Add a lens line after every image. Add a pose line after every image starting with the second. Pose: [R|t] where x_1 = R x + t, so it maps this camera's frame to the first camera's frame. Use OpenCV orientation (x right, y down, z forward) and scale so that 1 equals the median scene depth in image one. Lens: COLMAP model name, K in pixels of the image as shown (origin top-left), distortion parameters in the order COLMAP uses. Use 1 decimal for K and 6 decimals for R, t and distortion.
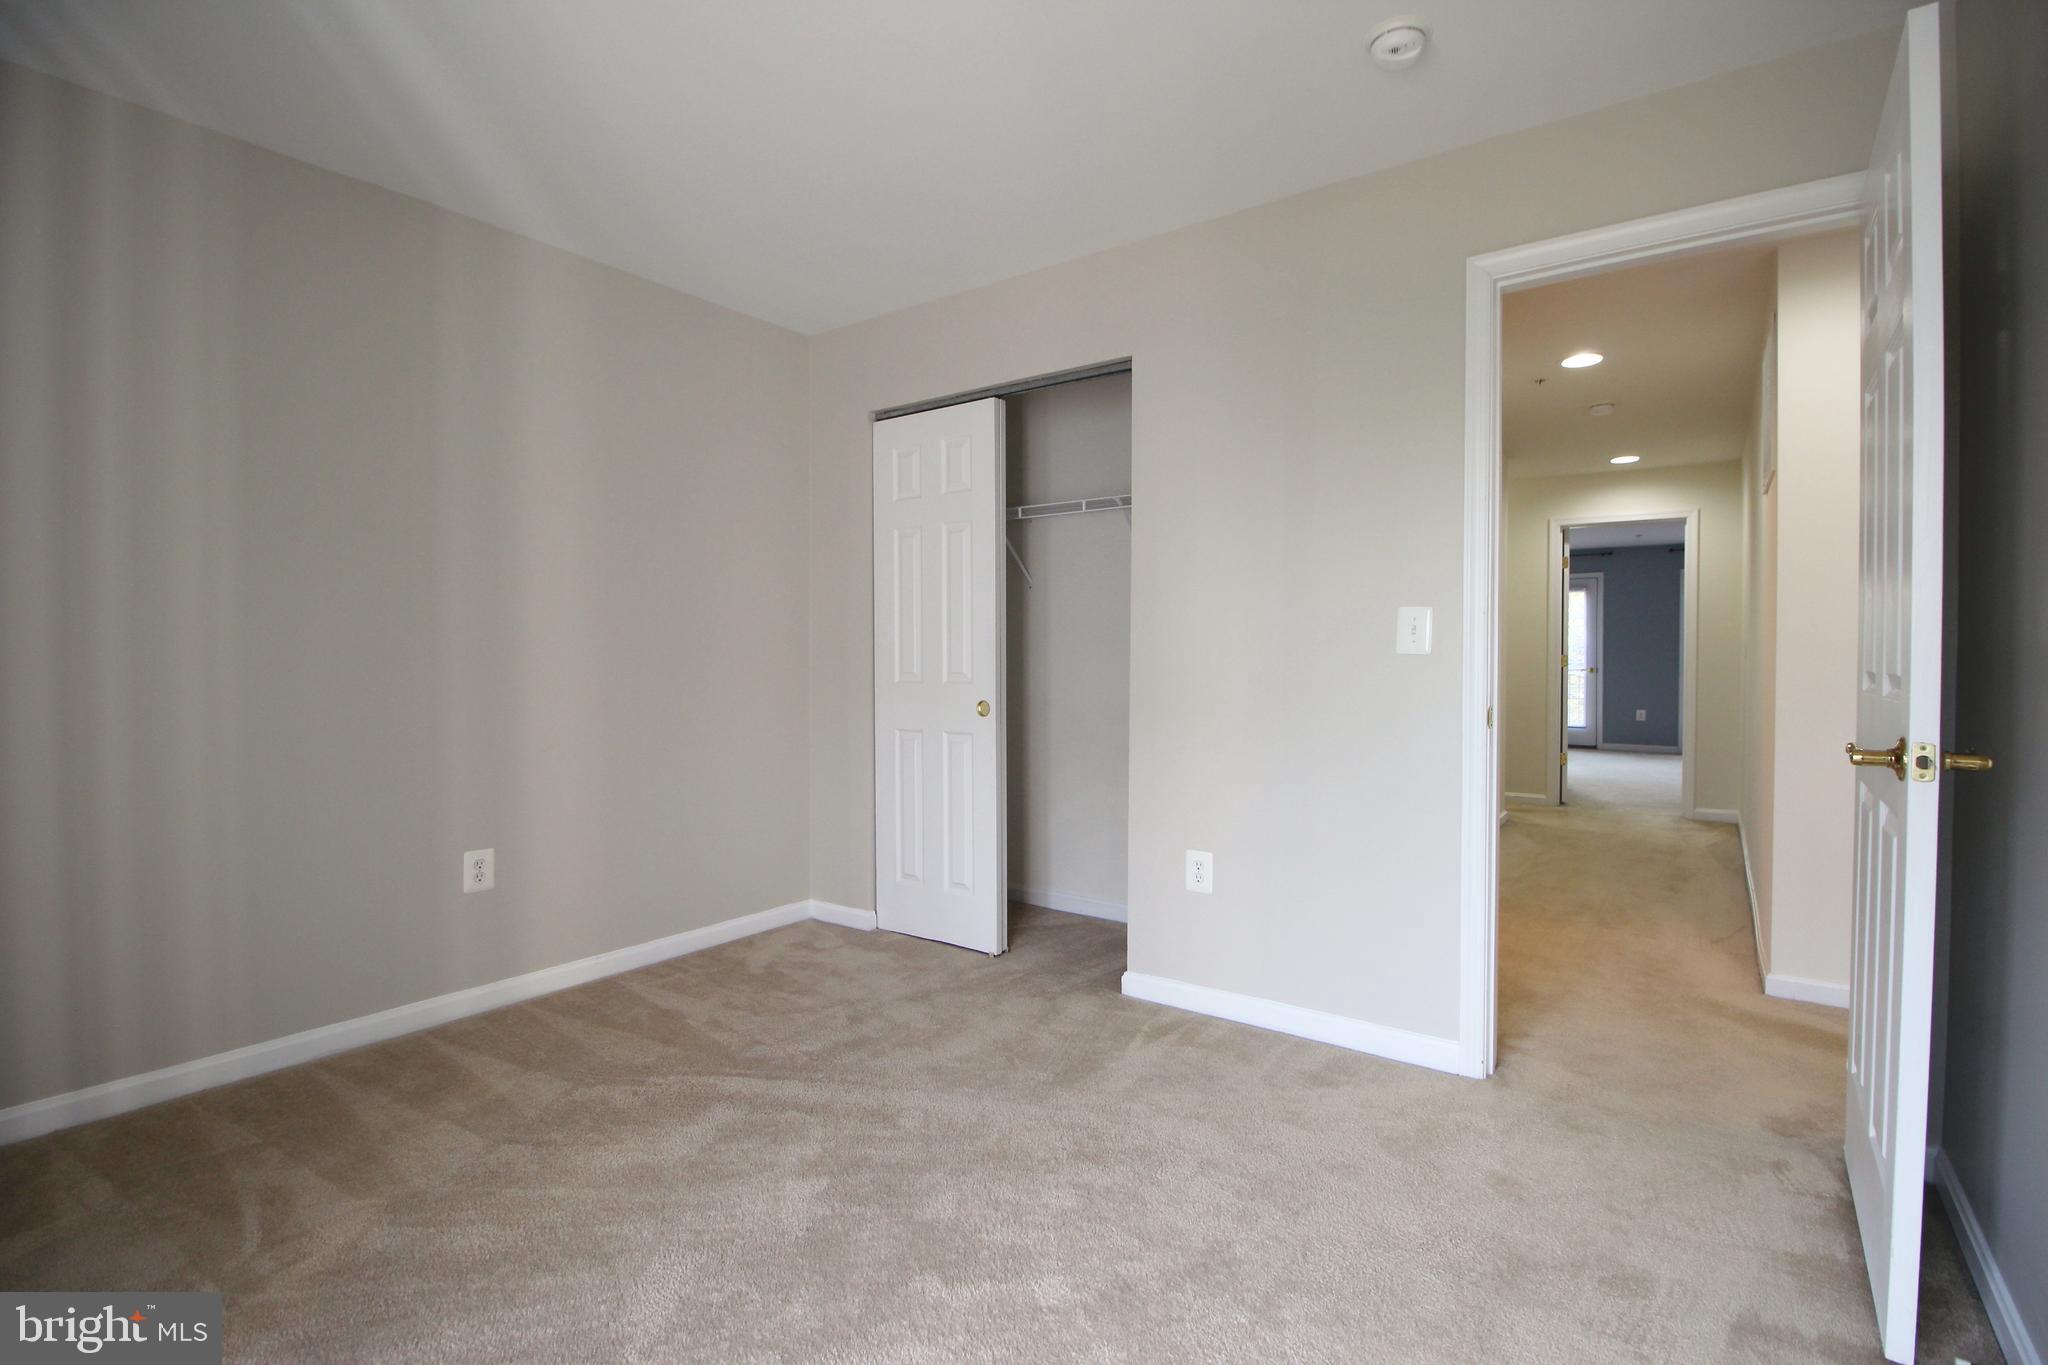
lens RADIAL K [[948.8, 0, 1024.5], [0, 948.8, 678.1], [0, 0, 1]] dist [-0.010322, -0.005384]
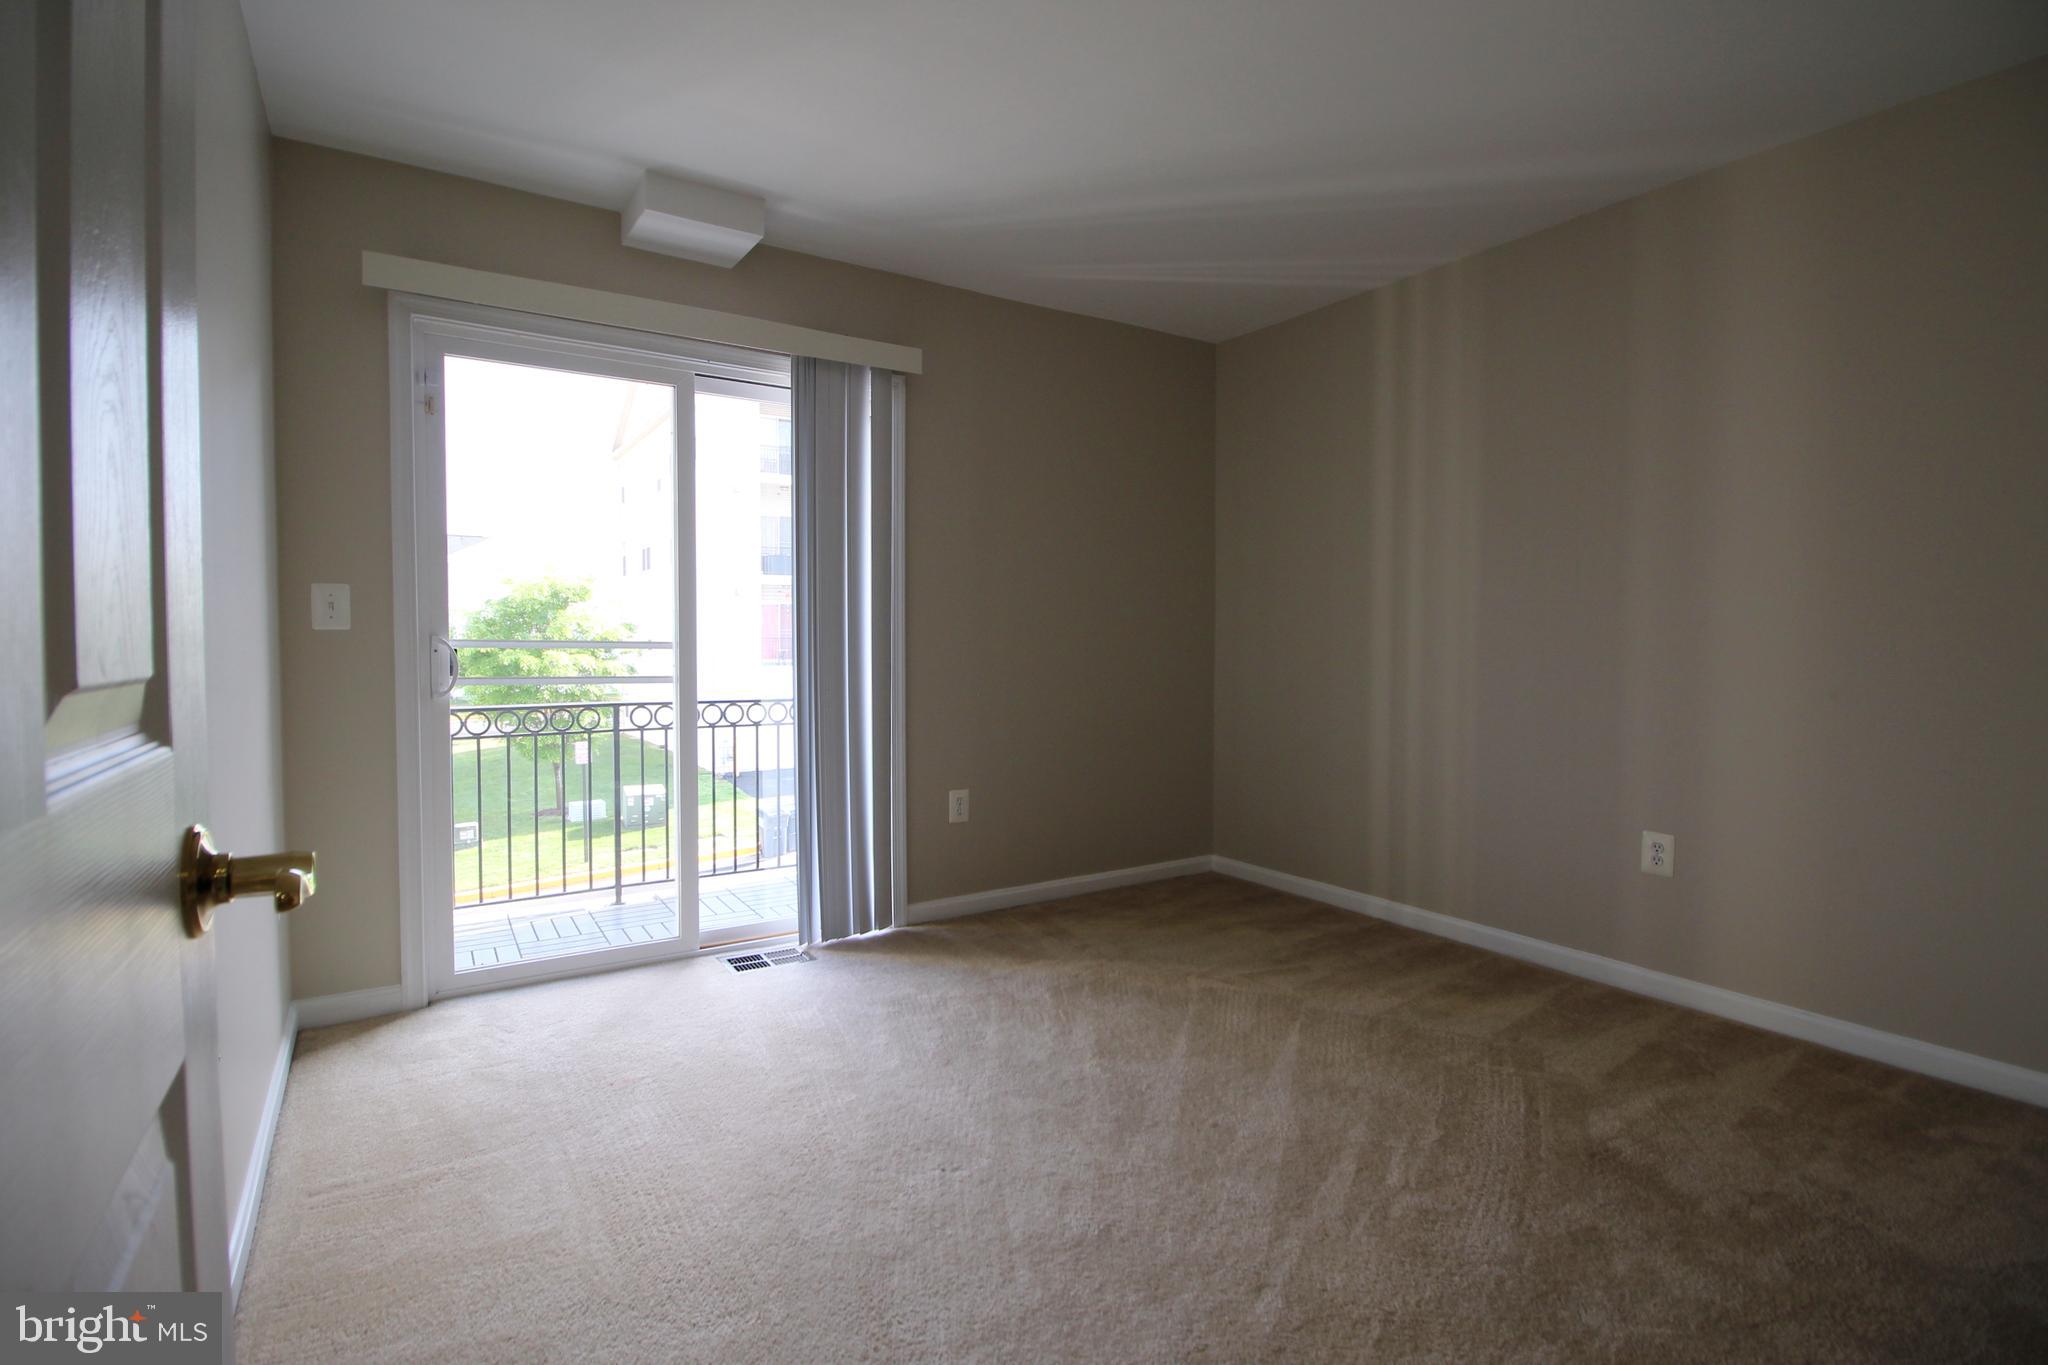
lens RADIAL K [[948.8, 0, 1022.6], [0, 948.8, 676.5], [0, 0, 1]] dist [-0.010322, -0.005384]
pose [[-0.367499, 0.032487, -0.929456, 0.613502], [-0.019219, 0.998911, 0.042514, -0.010453], [0.929825, 0.033487, -0.366475, 0.791921]]
